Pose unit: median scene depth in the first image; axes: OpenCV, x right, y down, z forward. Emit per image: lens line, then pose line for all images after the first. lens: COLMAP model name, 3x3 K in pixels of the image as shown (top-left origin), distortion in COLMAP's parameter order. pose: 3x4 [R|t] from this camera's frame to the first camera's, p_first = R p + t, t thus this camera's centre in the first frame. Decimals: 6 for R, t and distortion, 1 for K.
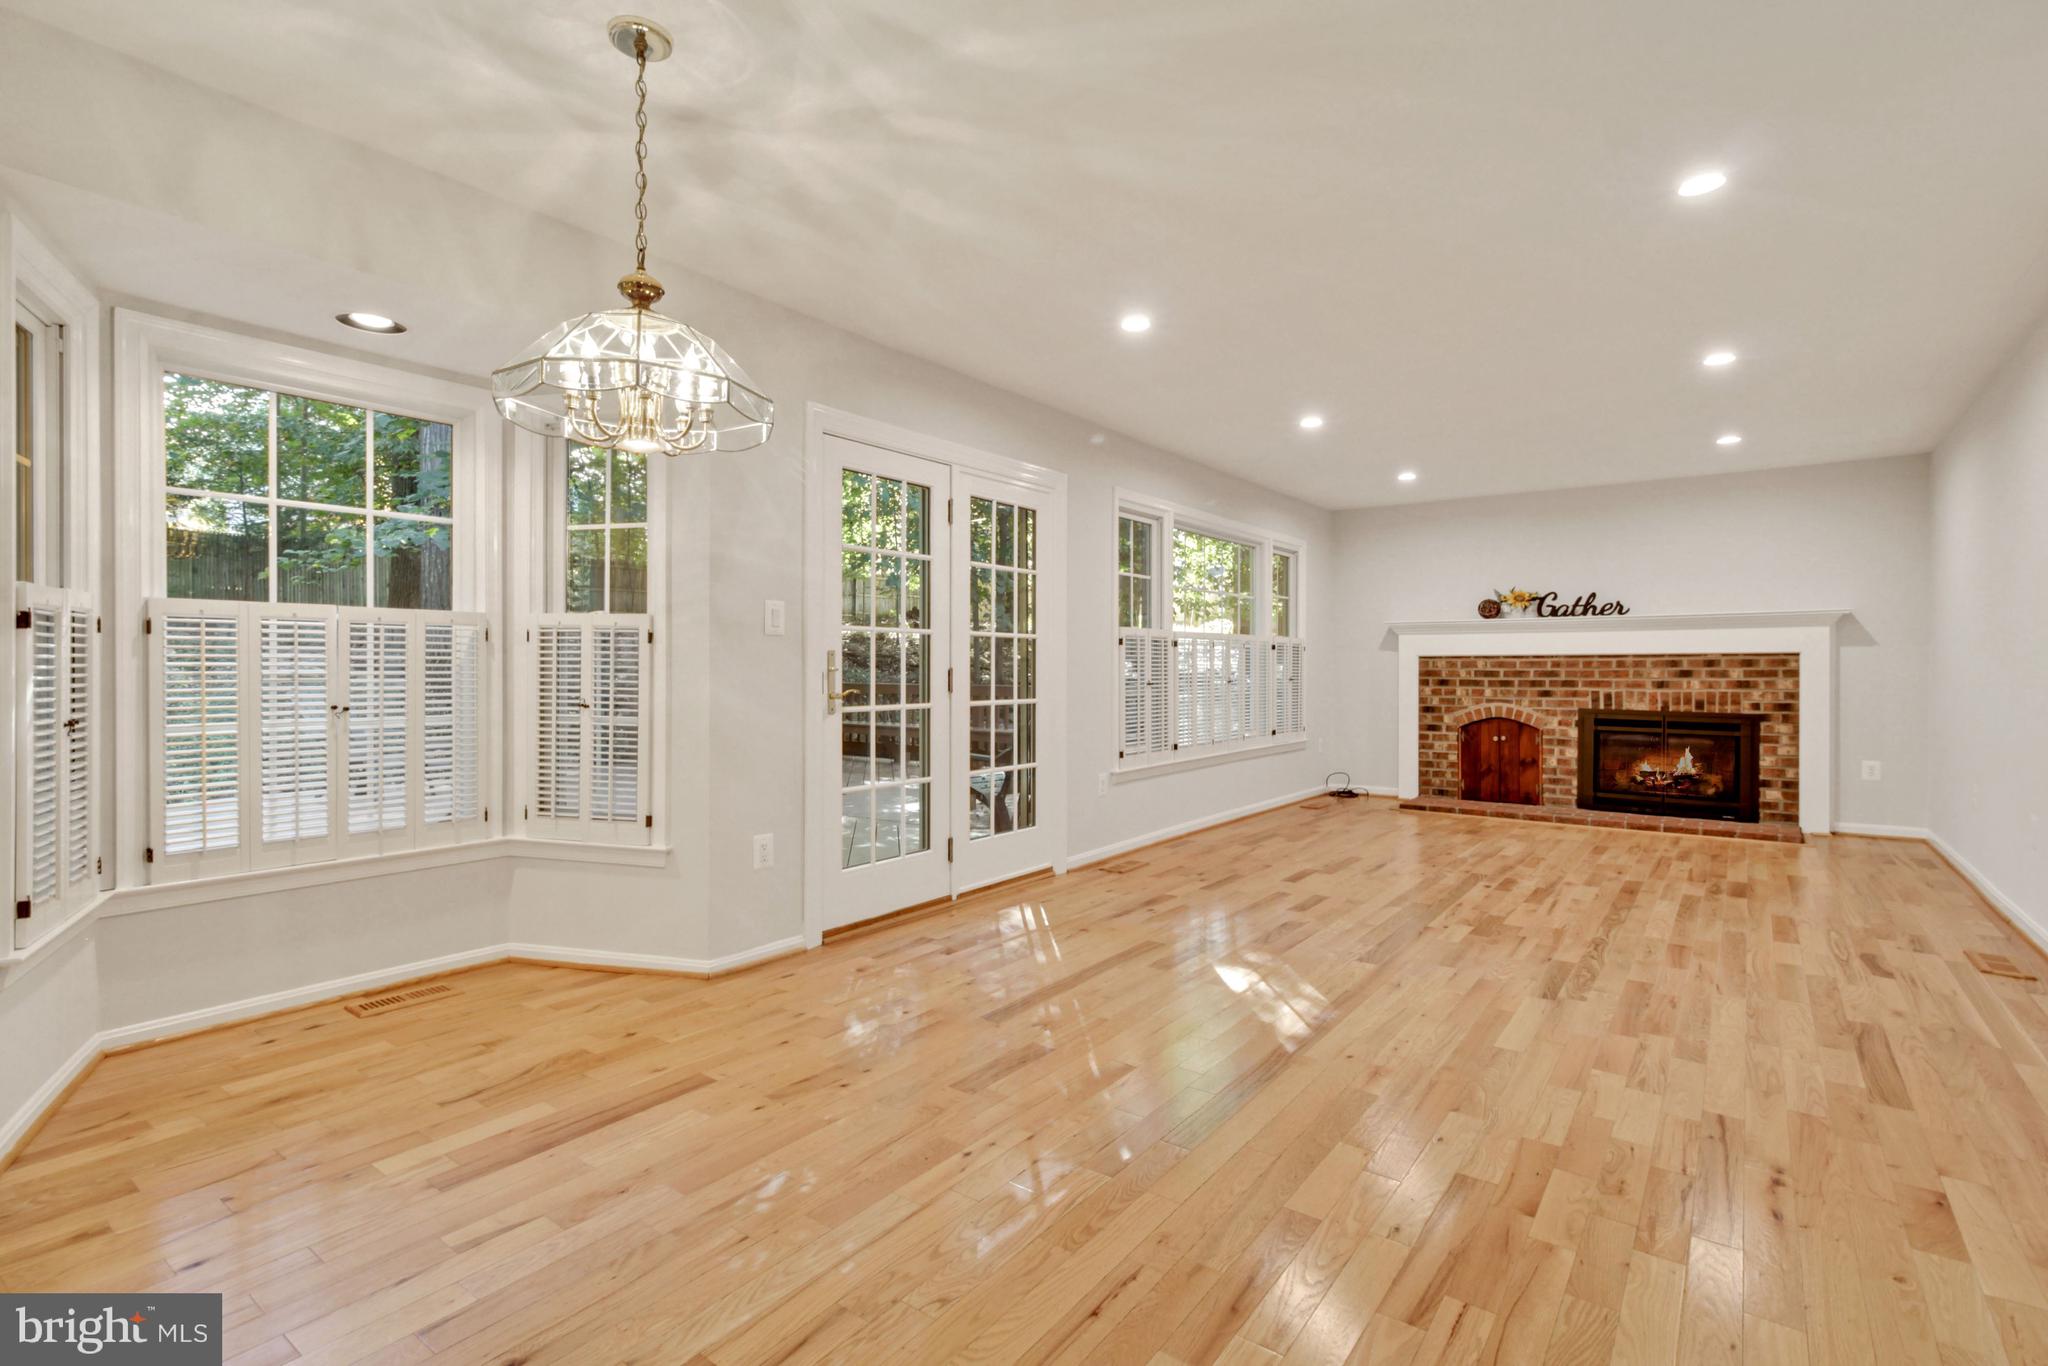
lens RADIAL K [[985.8, 0, 1038.0], [0, 985.8, 671.6], [0, 0, 1]] dist [-0.000138, 0.001826]
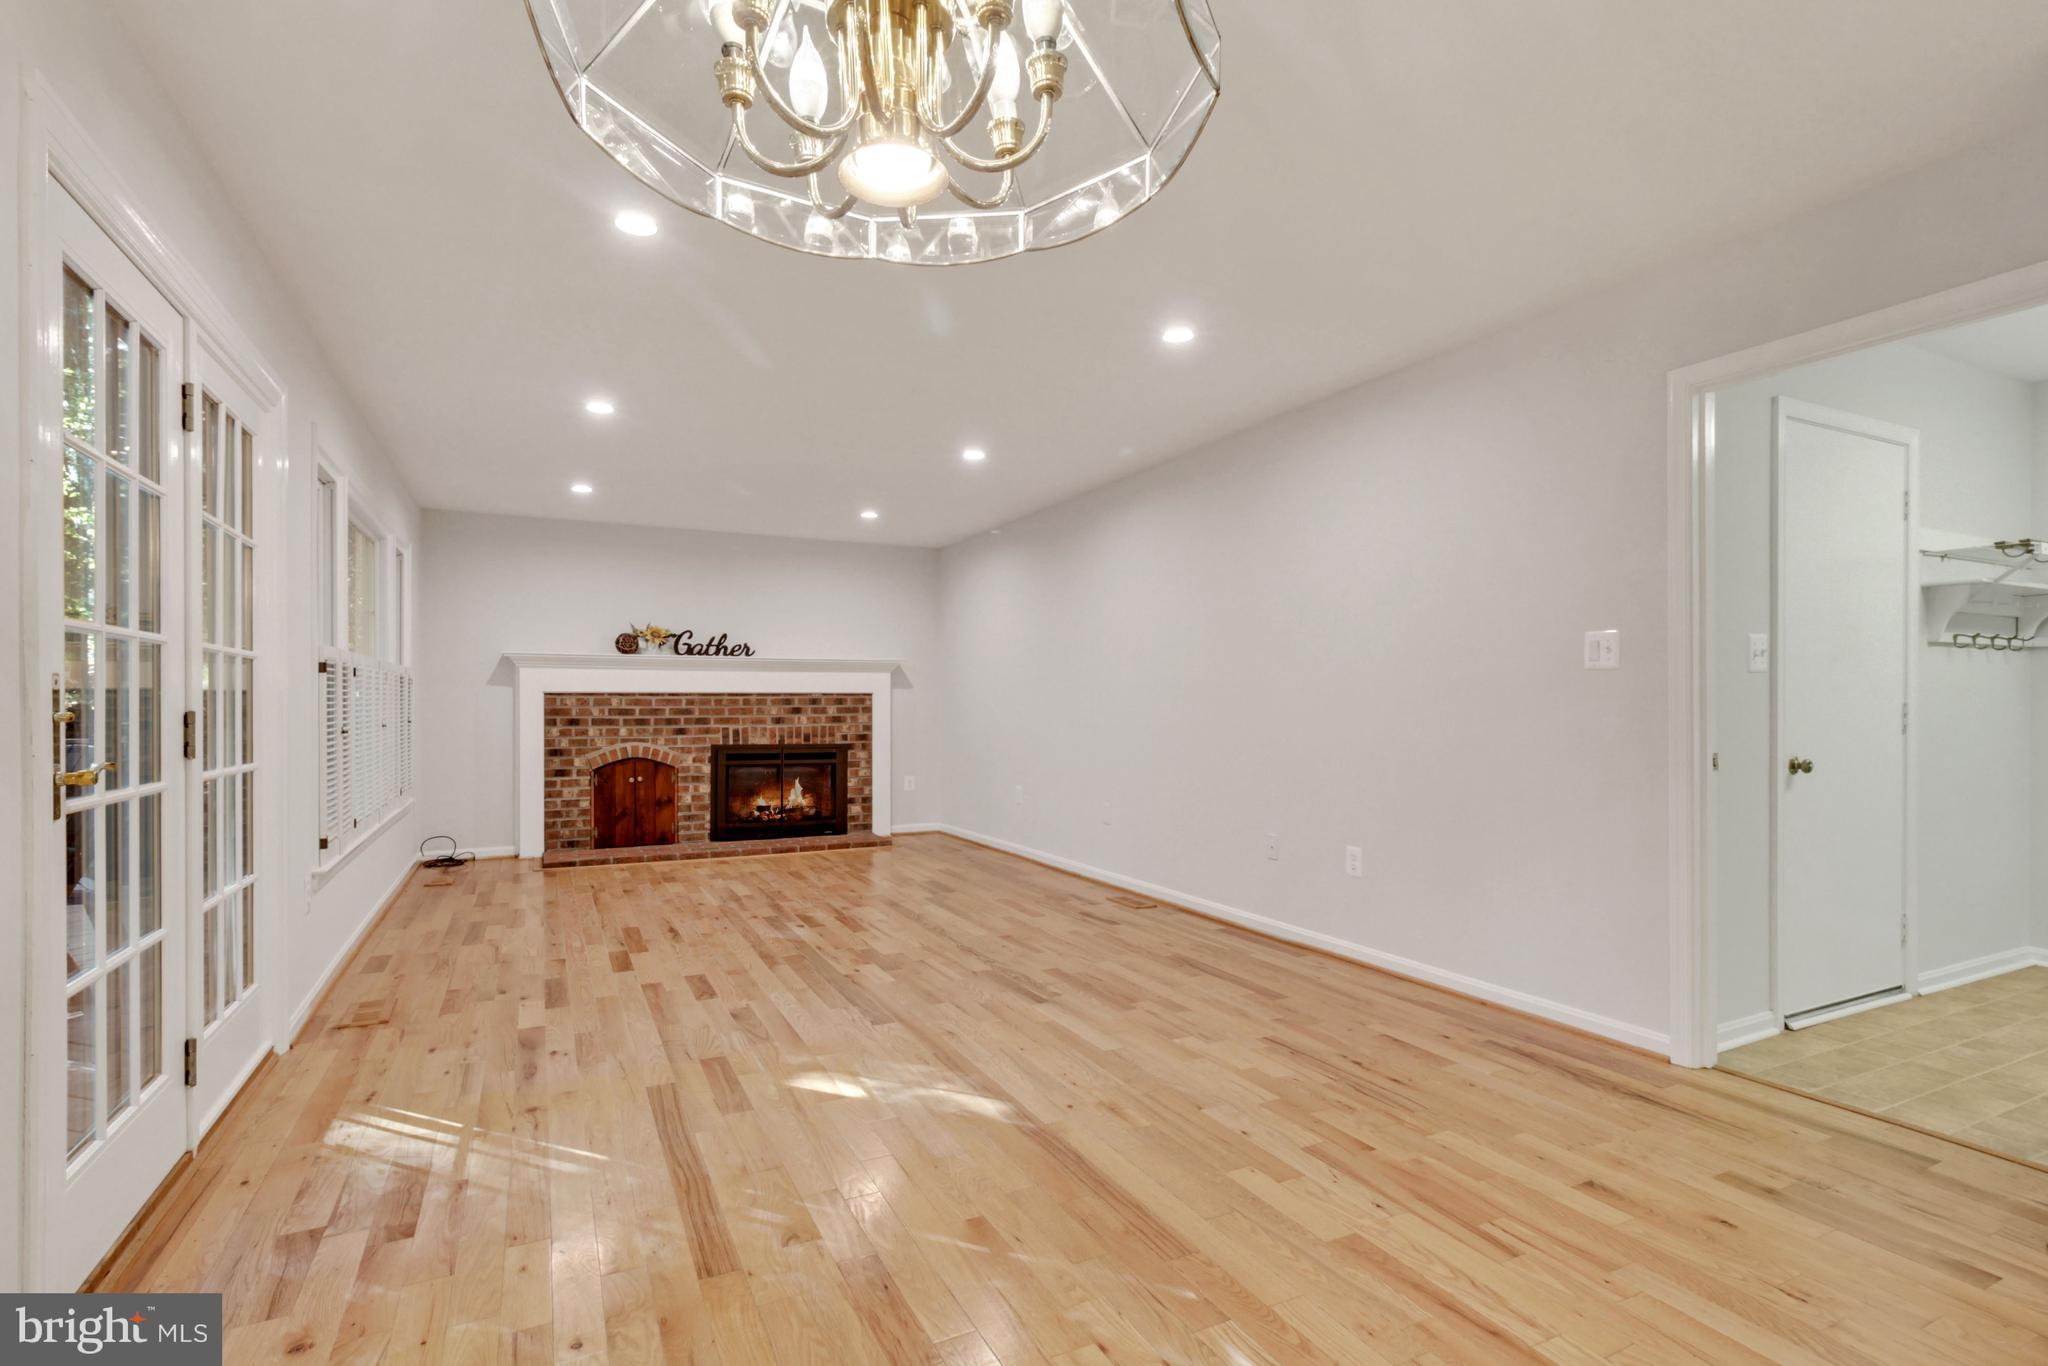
lens RADIAL K [[985.8, 0, 1037.8], [0, 985.8, 699.9], [0, 0, 1]] dist [-0.000138, 0.001826]
pose [[0.437006, 0.002546, 0.899455, -0.240551], [0.003846, 0.999982, -0.004699, -0.003734], [-0.899450, 0.005512, 0.436989, 0.248037]]
